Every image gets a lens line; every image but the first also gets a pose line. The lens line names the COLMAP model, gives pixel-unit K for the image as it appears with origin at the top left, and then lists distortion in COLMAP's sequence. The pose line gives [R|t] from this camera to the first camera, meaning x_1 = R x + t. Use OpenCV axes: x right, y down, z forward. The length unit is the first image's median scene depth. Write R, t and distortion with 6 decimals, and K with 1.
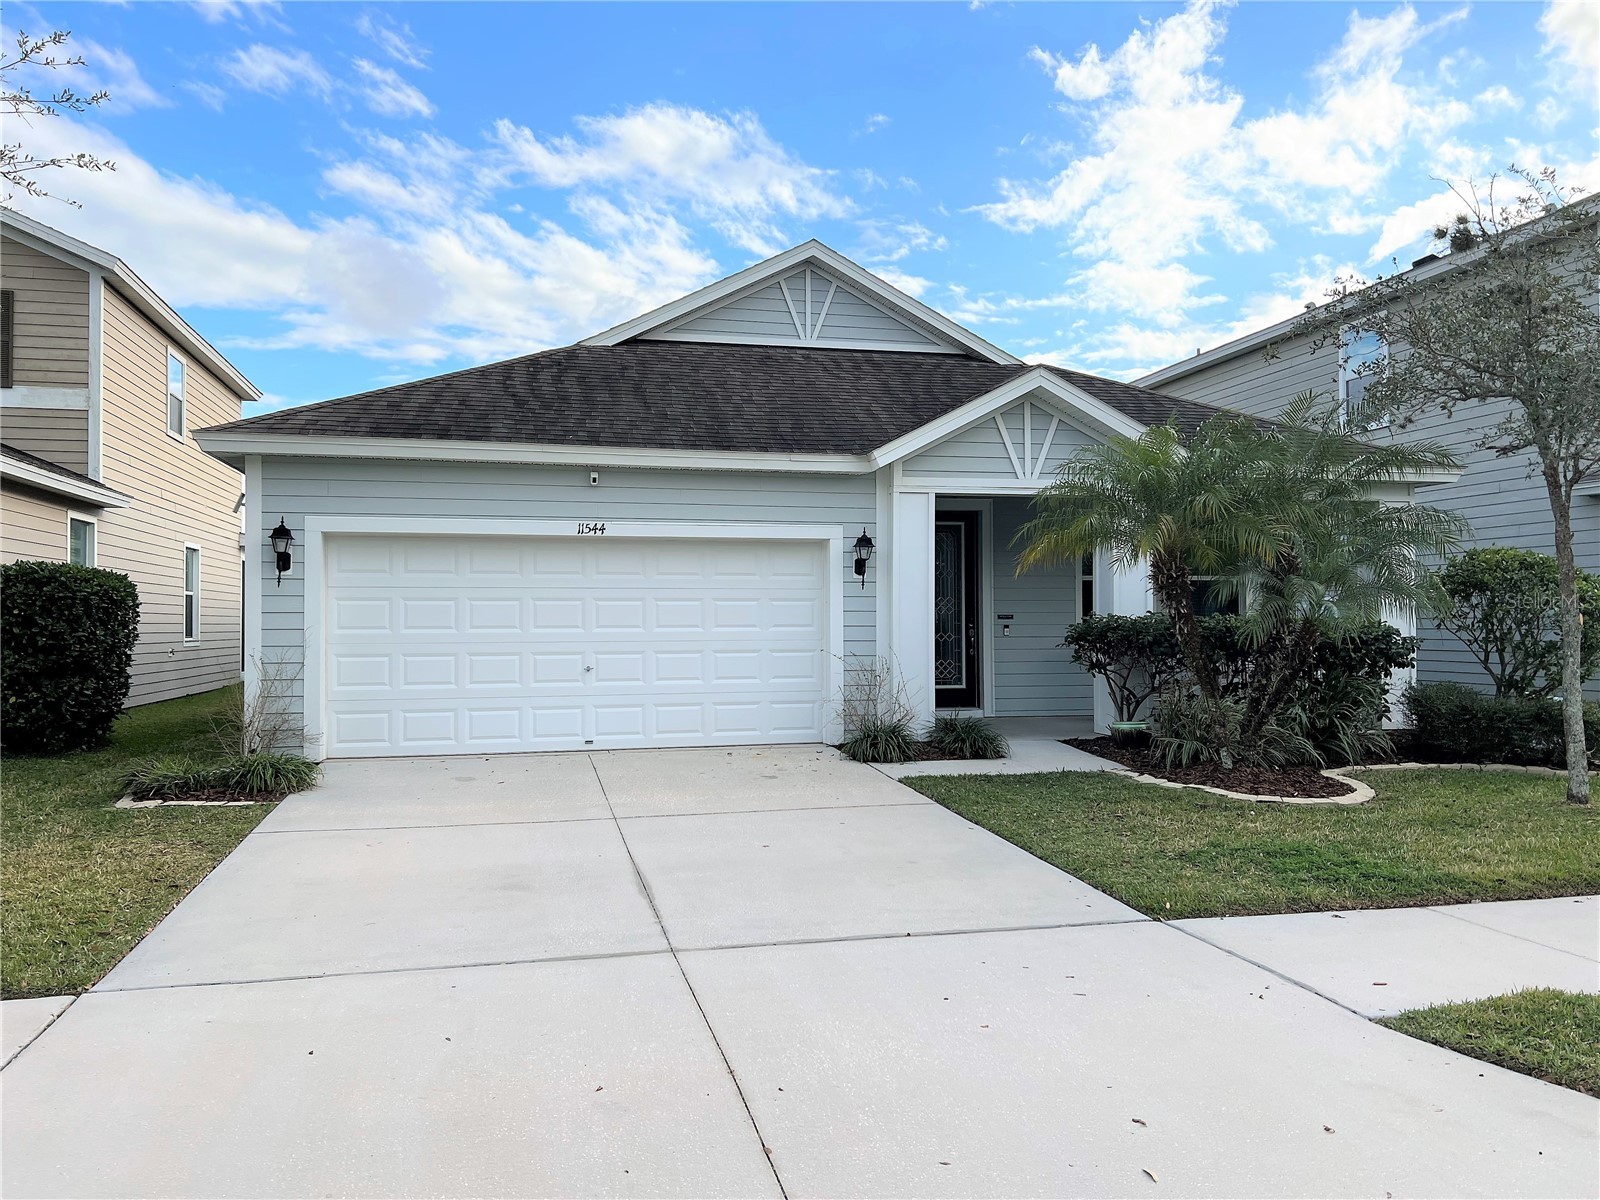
lens RADIAL K [[1208.9, 0, 800.0], [0, 1208.9, 600.0], [0, 0, 1]] dist [0.069199, -0.091701]
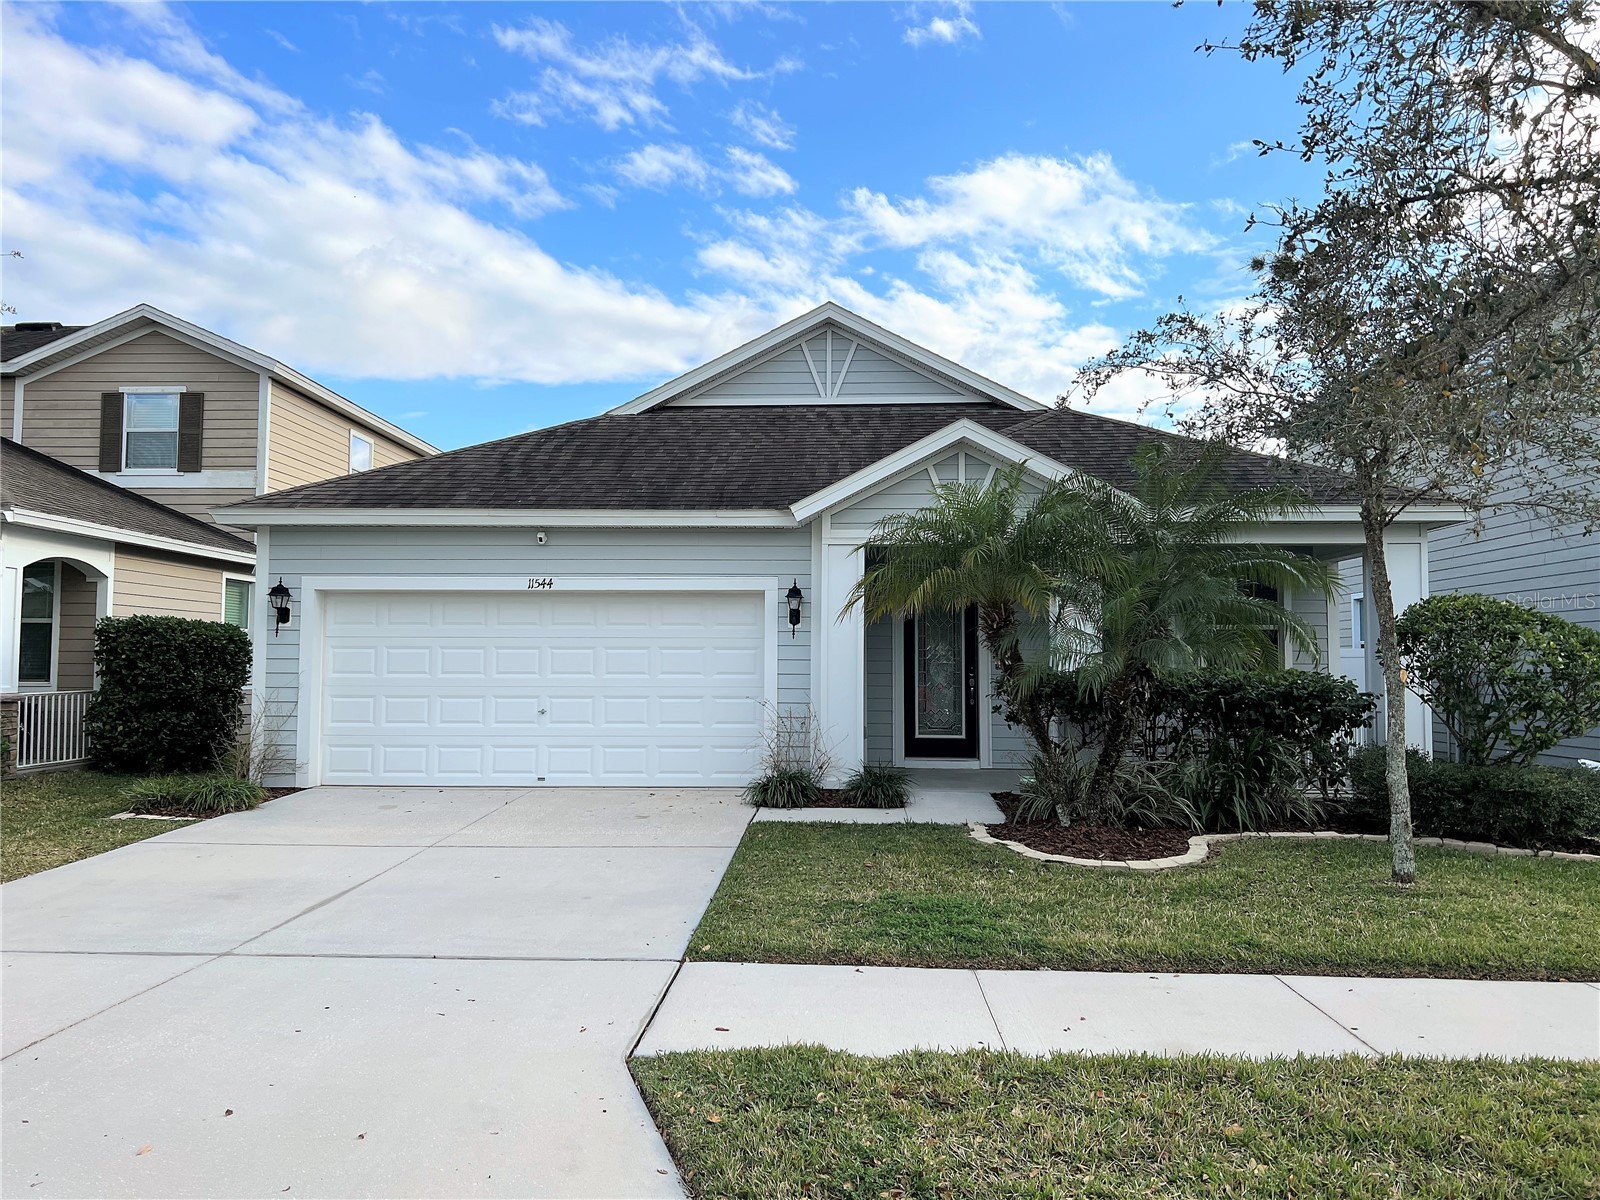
lens RADIAL K [[1208.9, 0, 800.0], [0, 1208.9, 600.0], [0, 0, 1]] dist [0.069199, -0.091701]
pose [[0.959702, -0.007191, -0.280927, 0.353165], [-0.003330, 0.999311, -0.036958, -0.004078], [0.281000, 0.036405, 0.959017, 0.009198]]
